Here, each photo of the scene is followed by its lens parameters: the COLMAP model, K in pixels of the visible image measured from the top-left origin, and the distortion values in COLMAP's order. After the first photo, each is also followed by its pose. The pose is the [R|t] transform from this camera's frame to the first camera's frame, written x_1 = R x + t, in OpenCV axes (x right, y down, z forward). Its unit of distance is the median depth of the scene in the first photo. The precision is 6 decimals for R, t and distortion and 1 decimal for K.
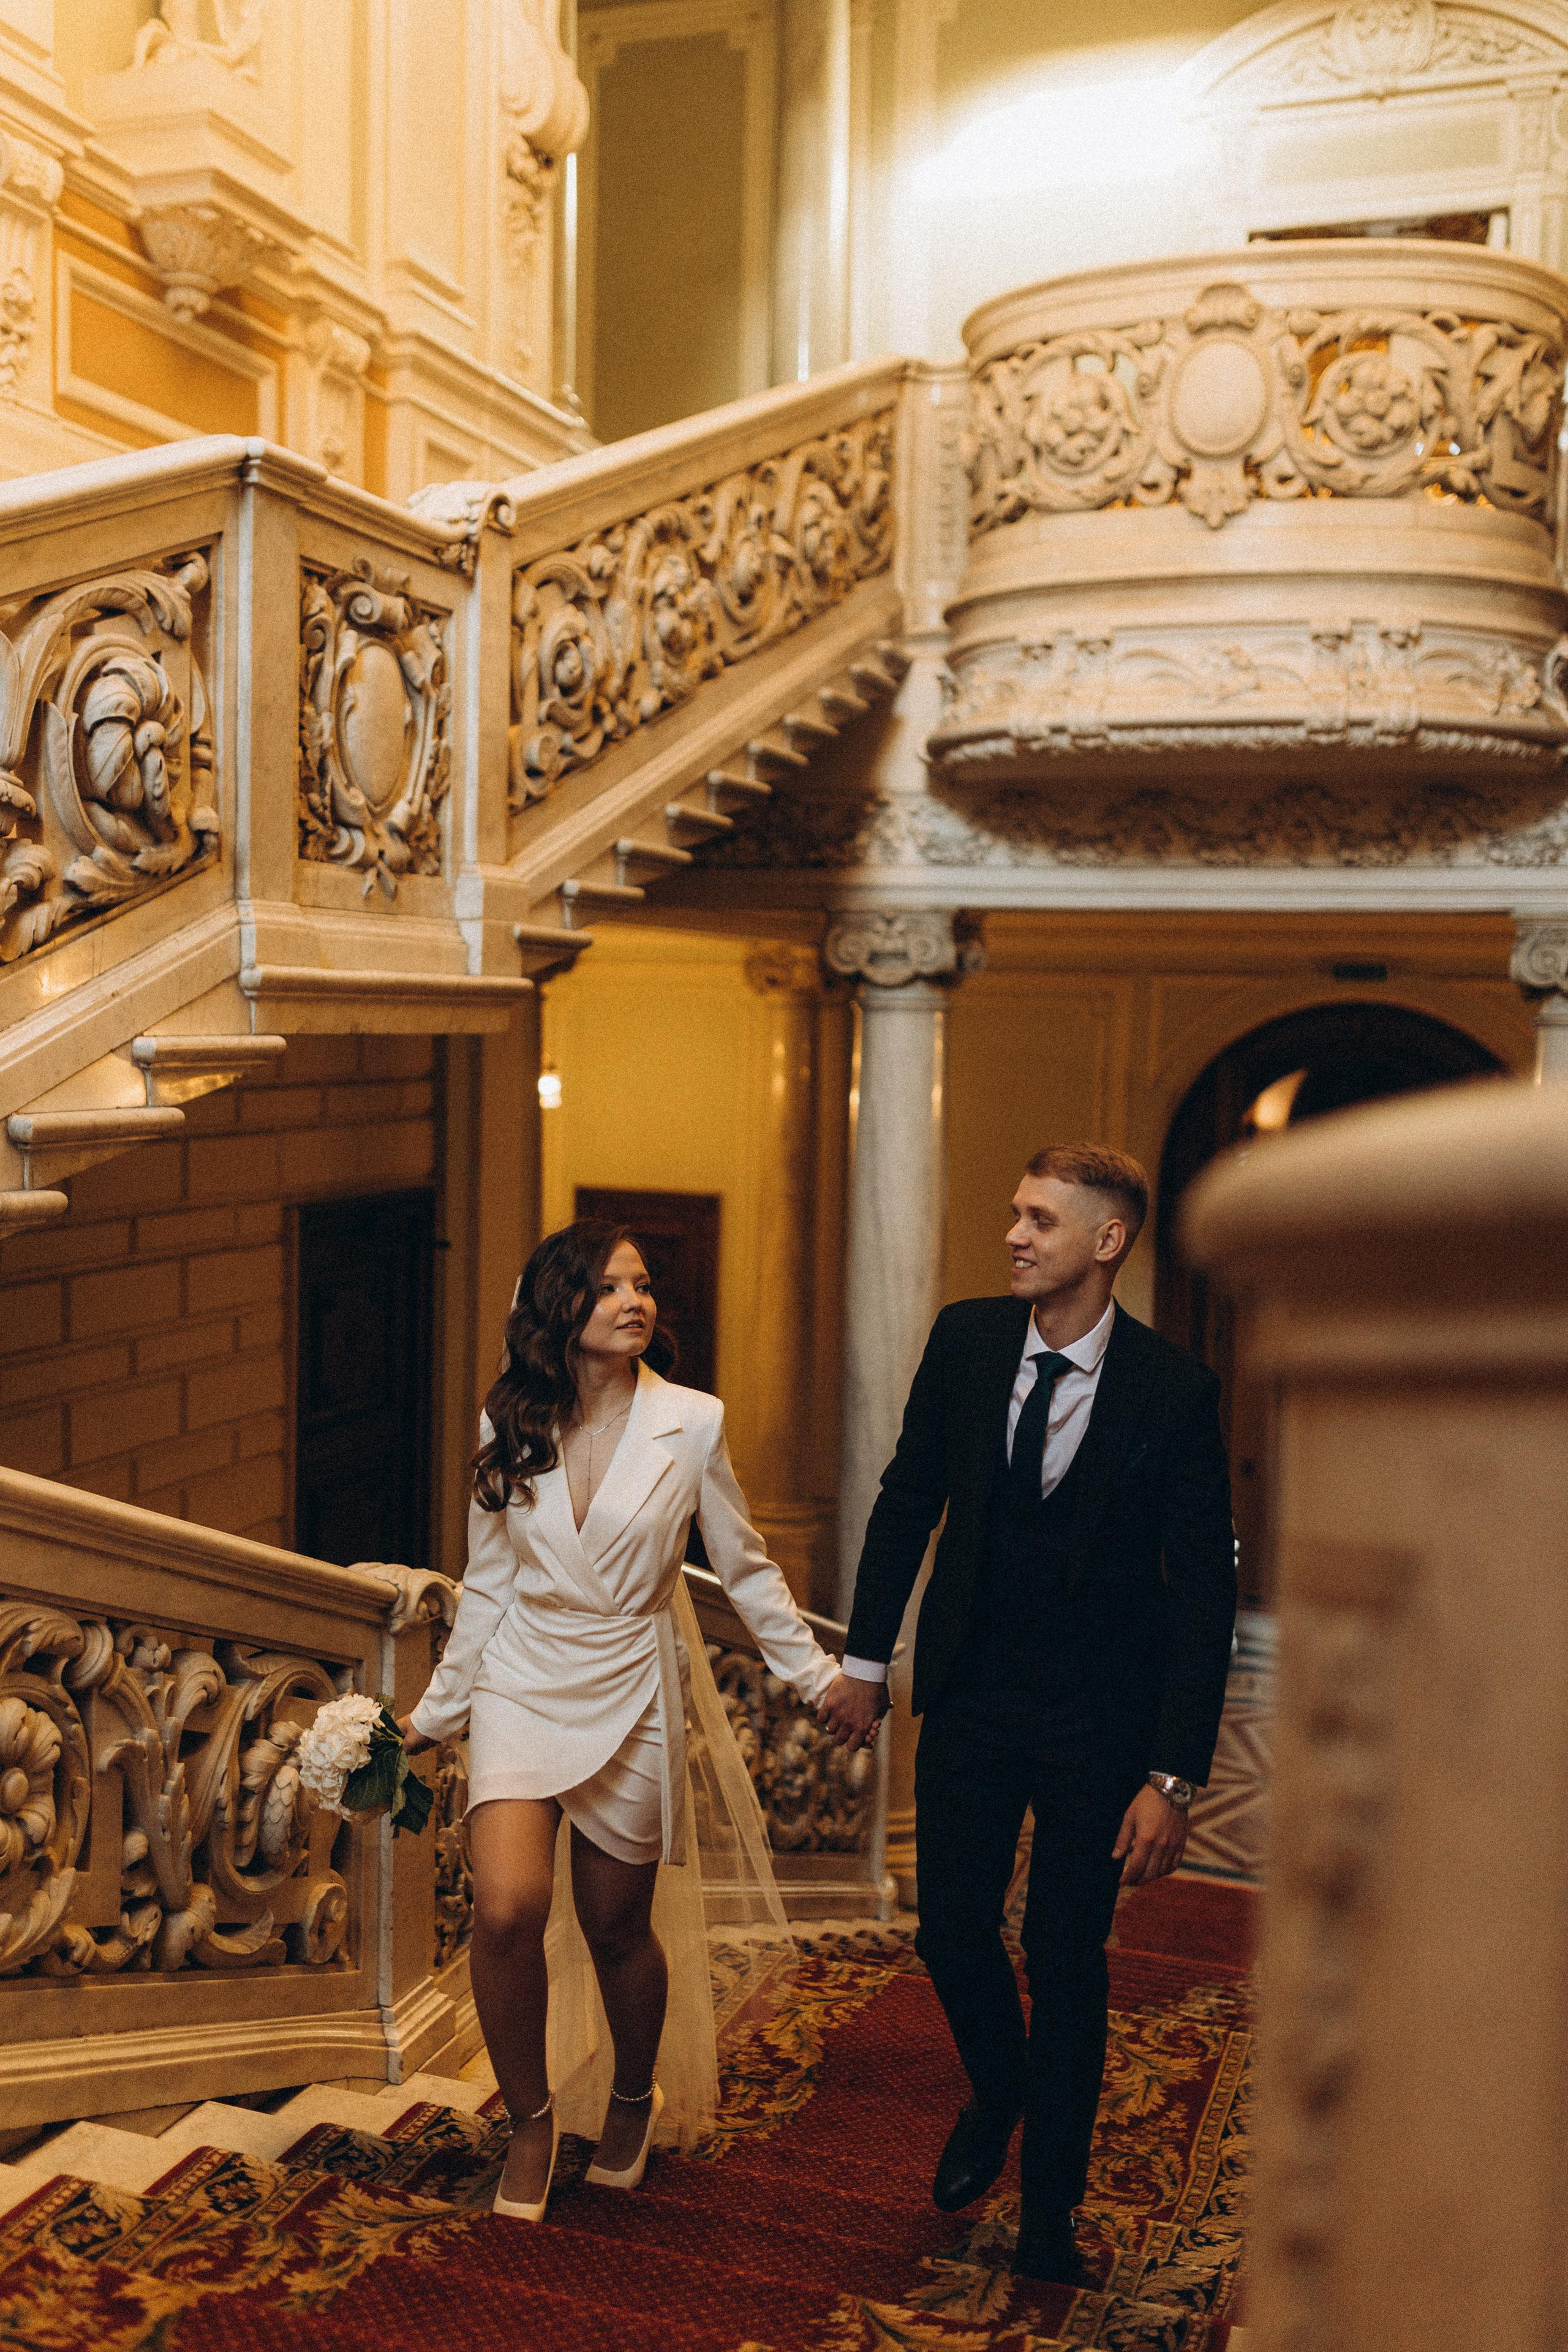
lens RADIAL K [[2247.0, 0, 784.0], [0, 2247.0, 1176.0], [0, 0, 1]] dist [-0.002561, 0.004001]
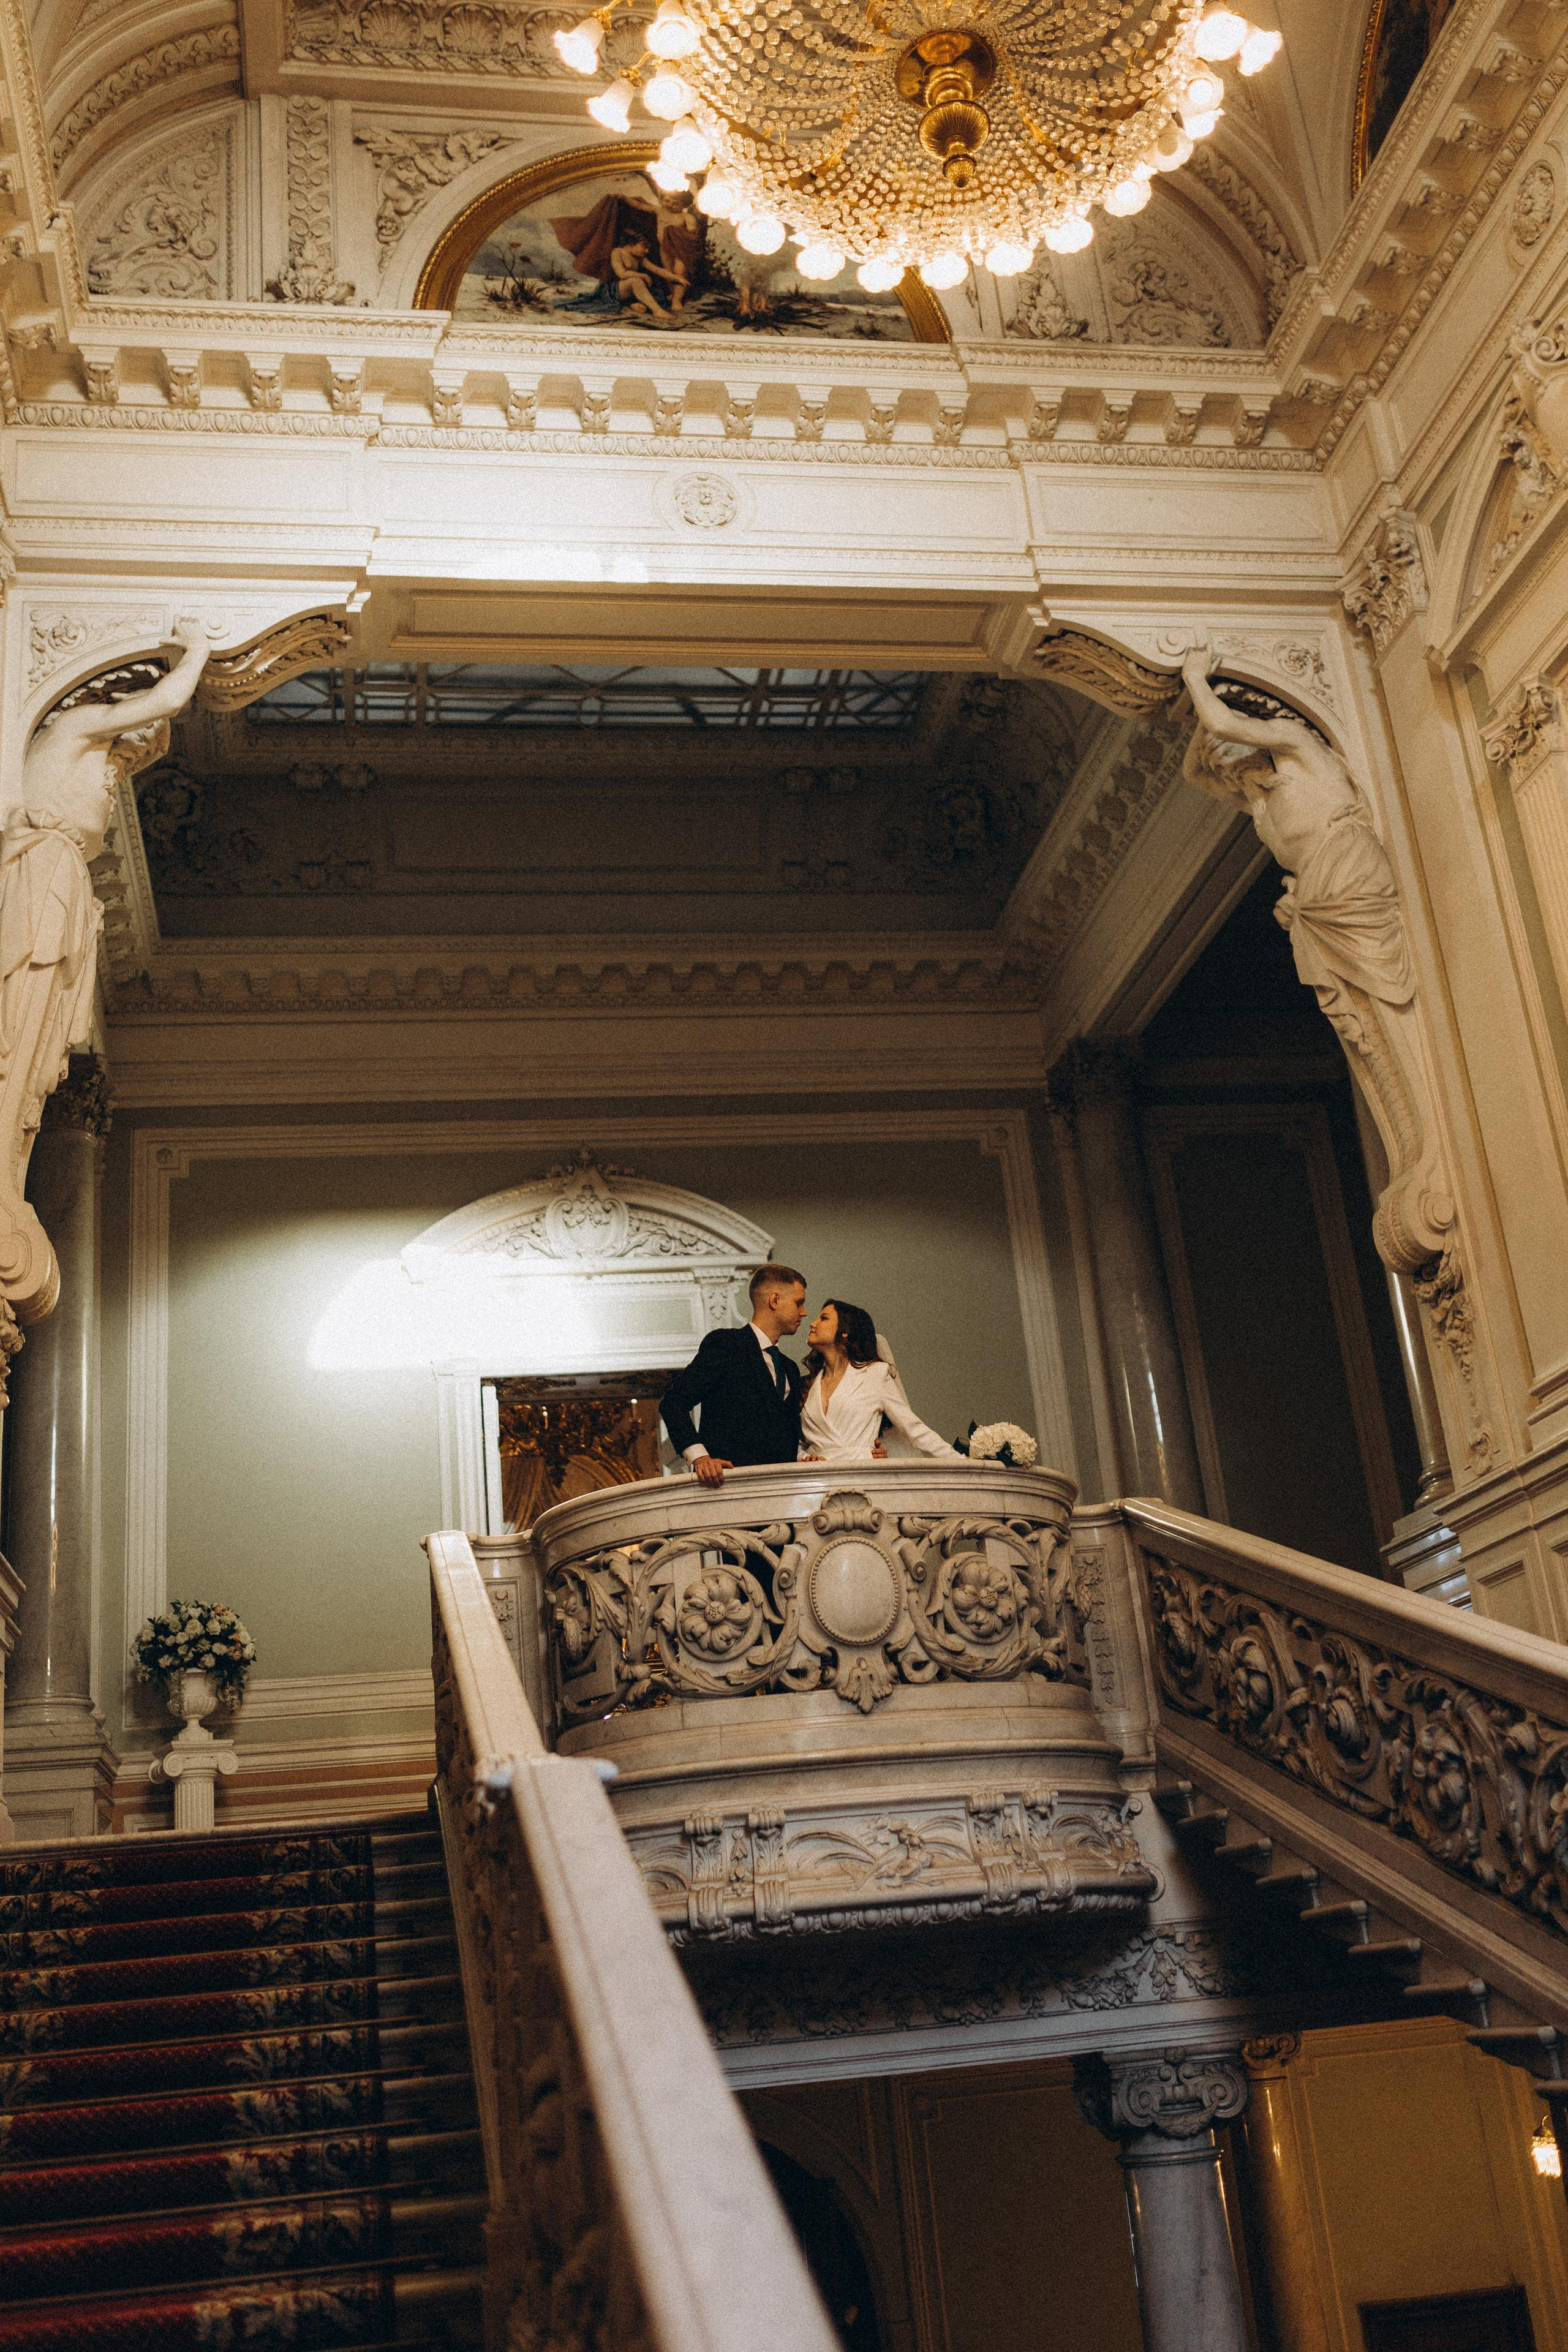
lens RADIAL K [[2247.0, 0, 784.0], [0, 2247.0, 1176.0], [0, 0, 1]] dist [-0.002561, 0.004001]
pose [[0.858064, 0.080093, 0.507259, -0.397649], [0.149603, 0.905935, -0.396106, -0.102516], [-0.491270, 0.415772, 0.765368, 0.101036]]
